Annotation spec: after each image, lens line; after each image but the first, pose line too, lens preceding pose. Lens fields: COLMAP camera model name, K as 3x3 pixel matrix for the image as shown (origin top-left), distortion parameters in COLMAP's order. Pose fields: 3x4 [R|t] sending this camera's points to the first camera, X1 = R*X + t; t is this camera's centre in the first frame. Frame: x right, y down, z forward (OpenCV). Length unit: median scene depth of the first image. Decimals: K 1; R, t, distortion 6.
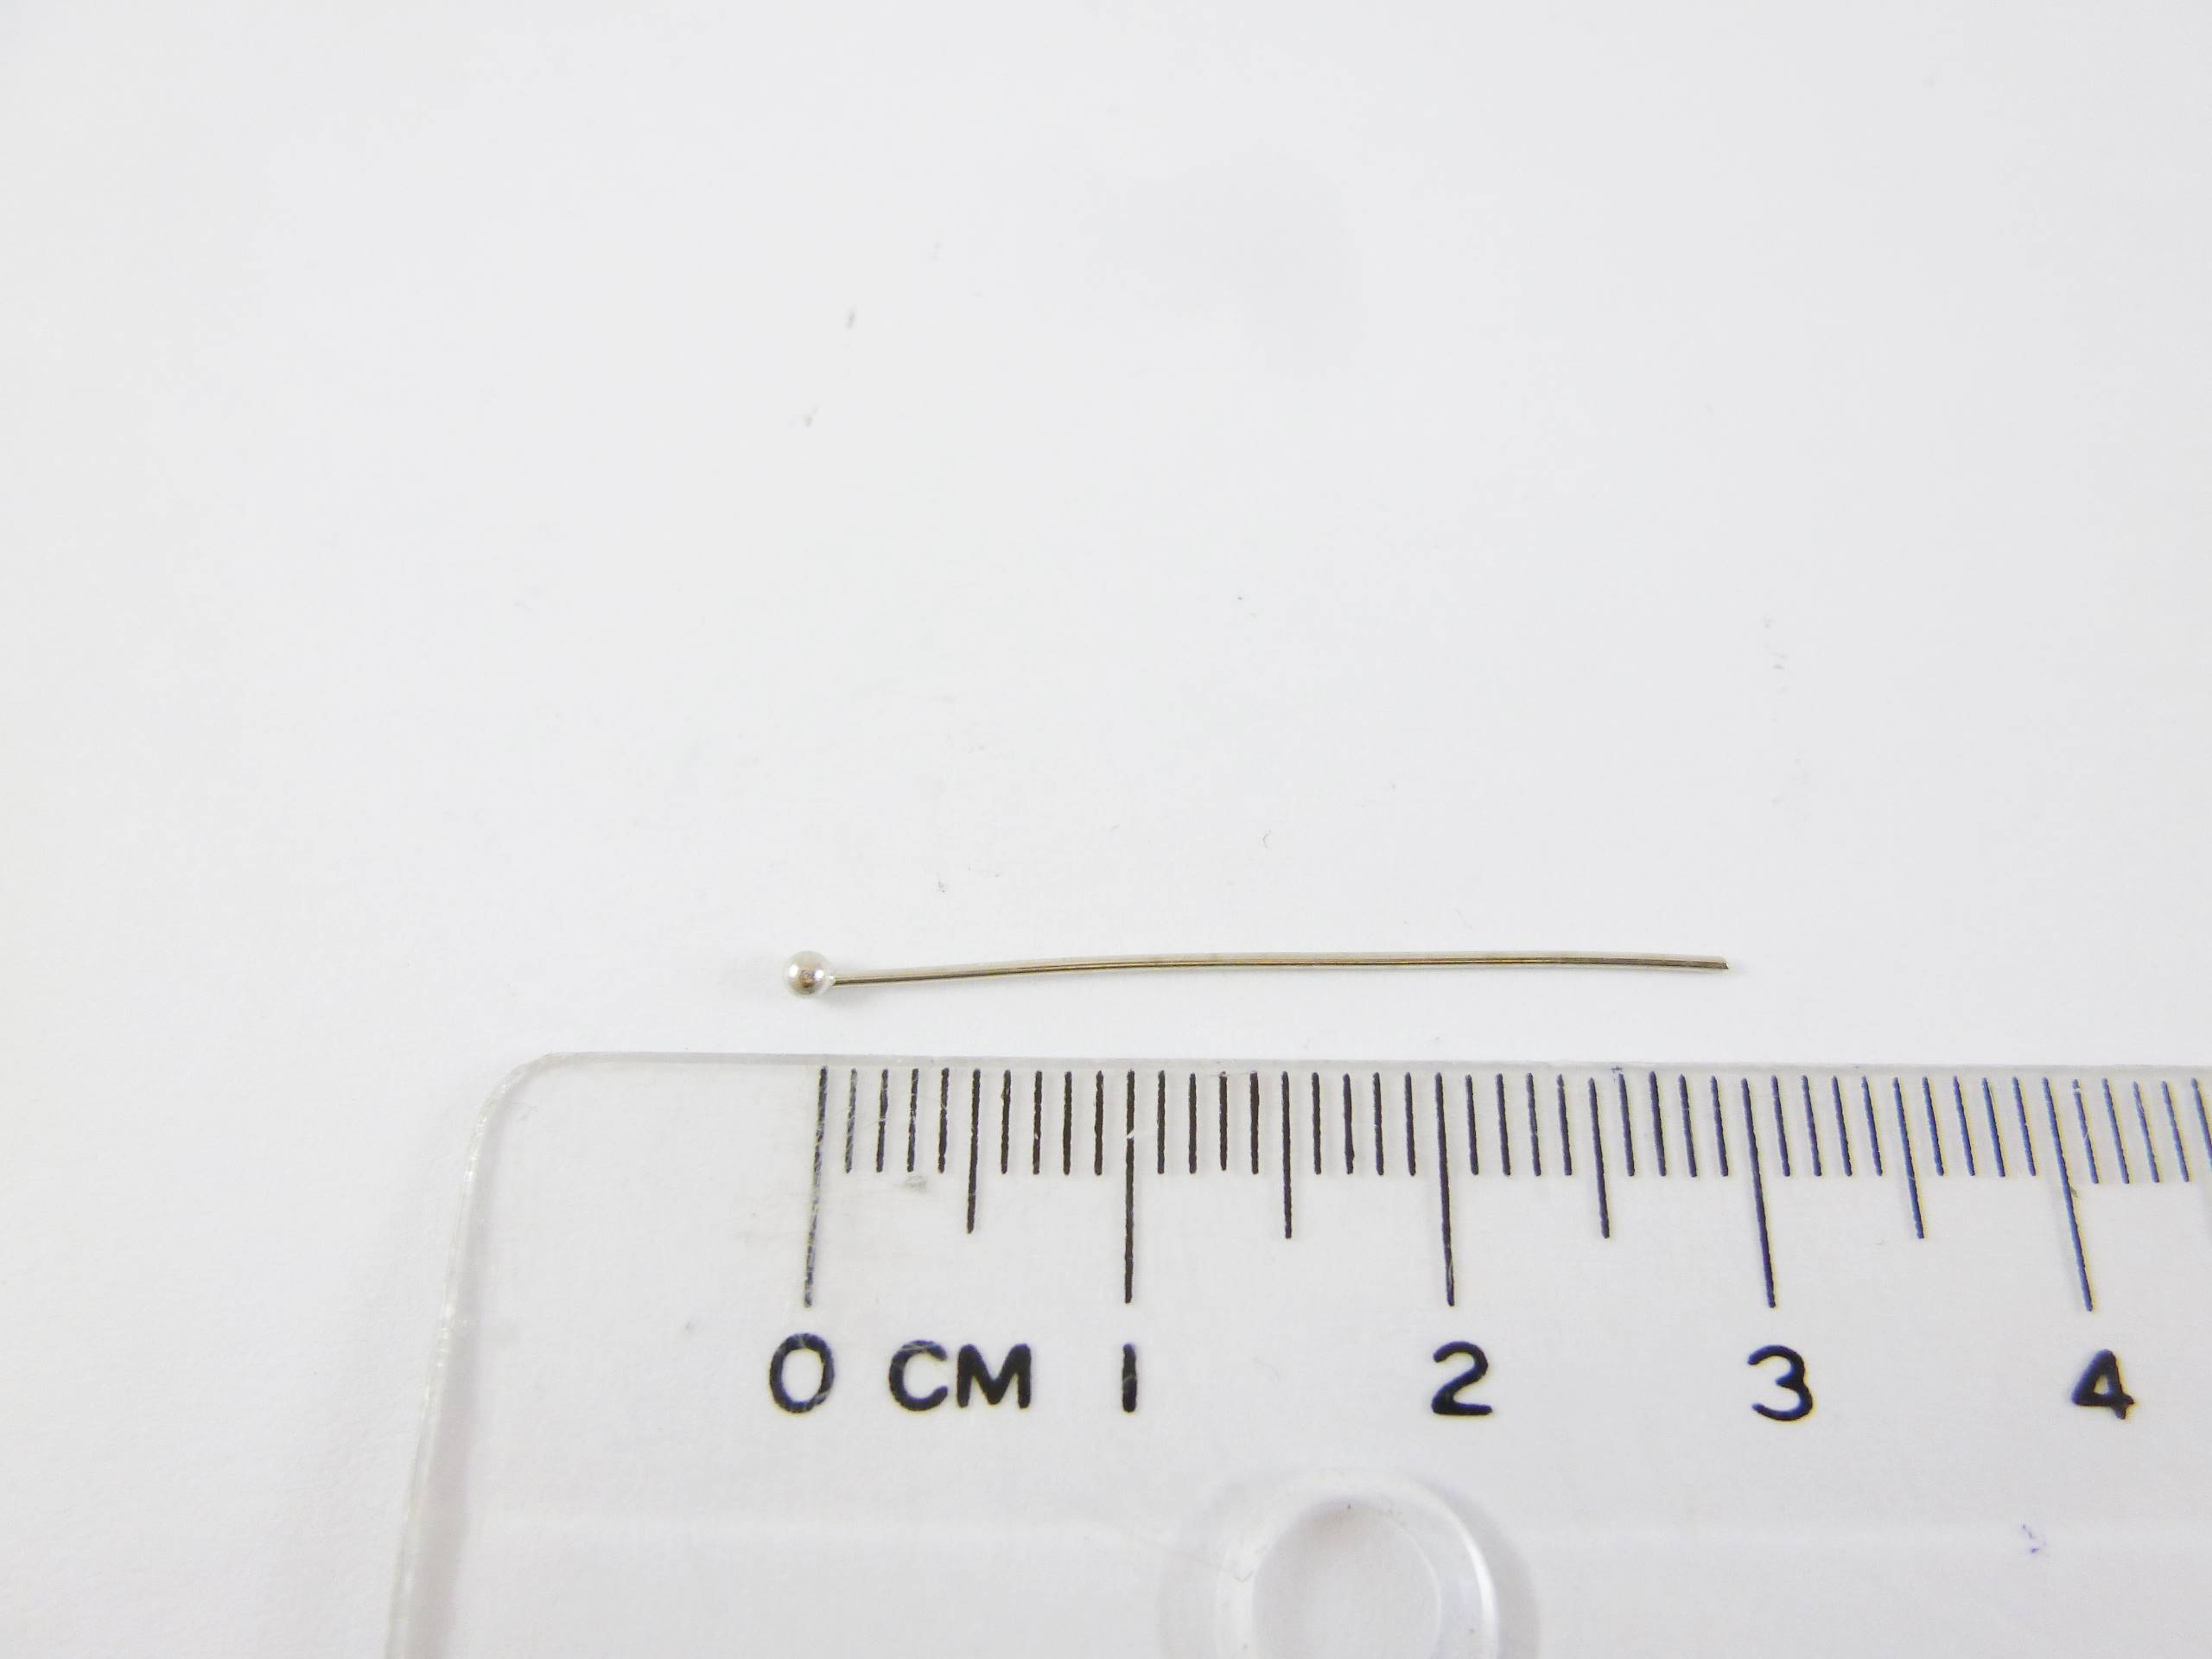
lens RADIAL K [[1586.4, 0, 1106.0], [0, 1586.4, 829.5], [0, 0, 1]] dist [-0.040352, 0.011683]
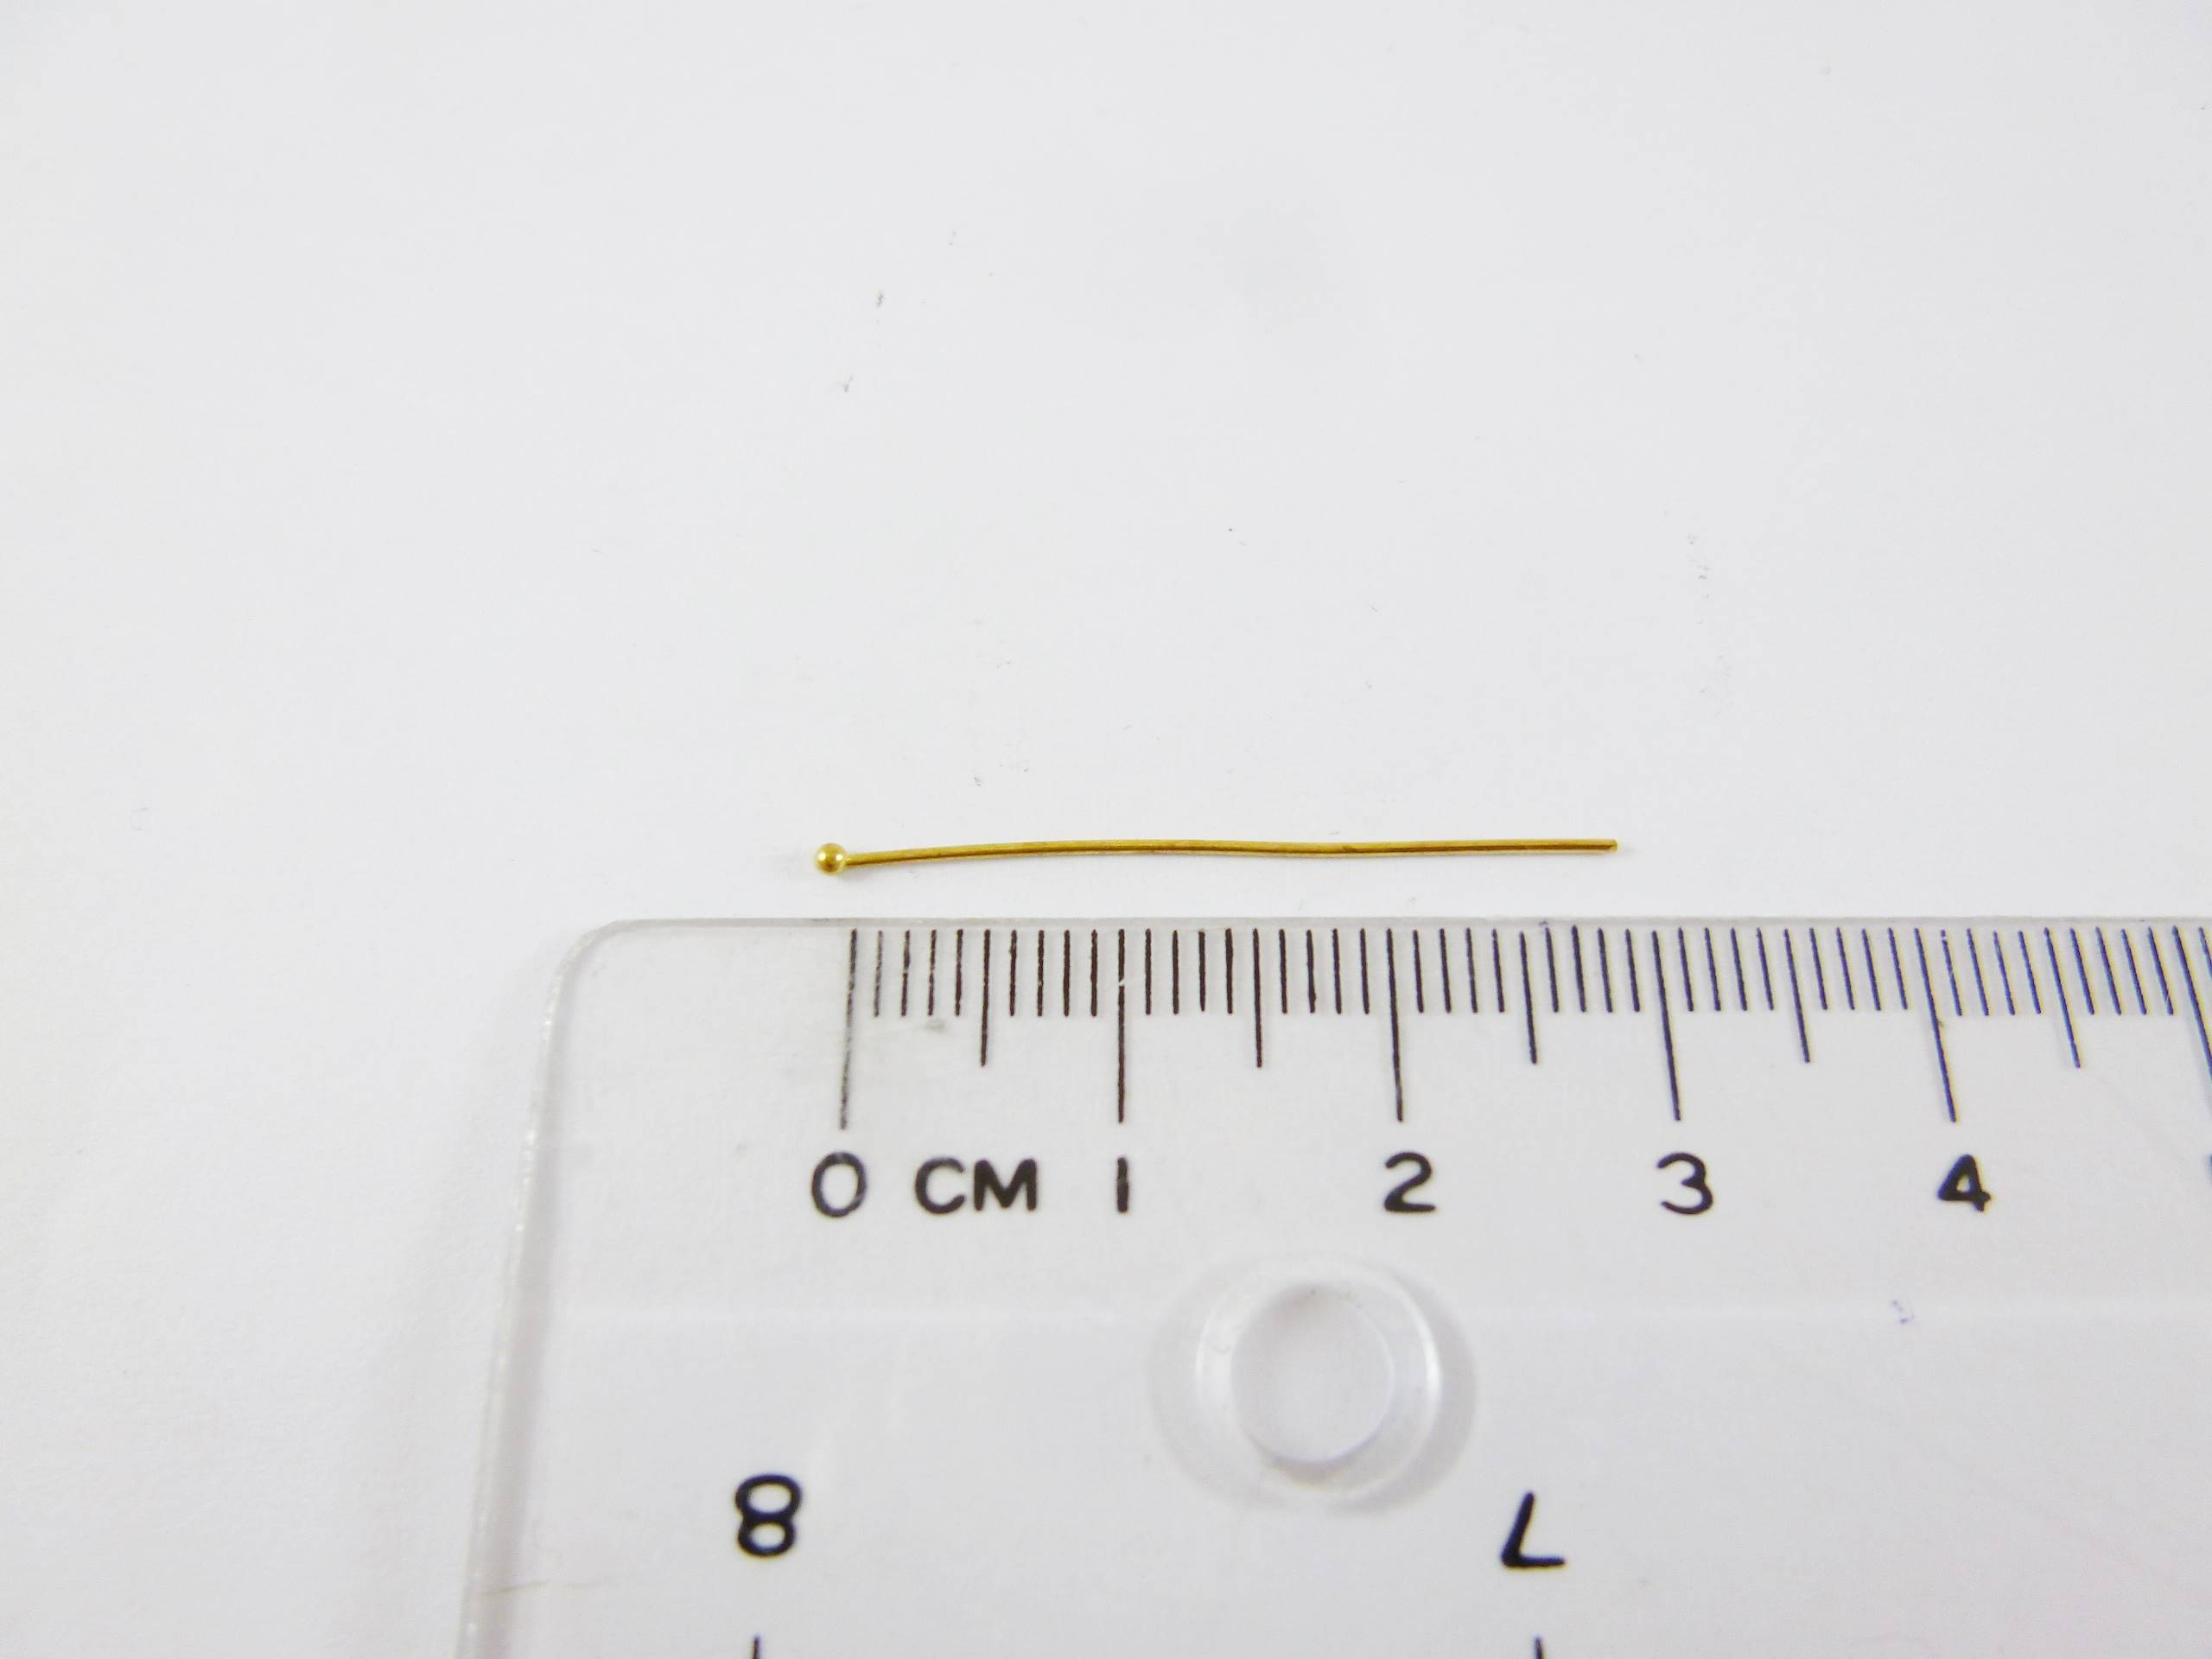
lens RADIAL K [[1586.4, 0, 1106.0], [0, 1586.4, 829.5], [0, 0, 1]] dist [-0.040352, 0.011683]
pose [[0.999952, -0.009528, 0.002304, 0.002545], [0.009567, 0.999797, -0.017758, 0.102314], [-0.002134, 0.017779, 0.999840, -0.156590]]
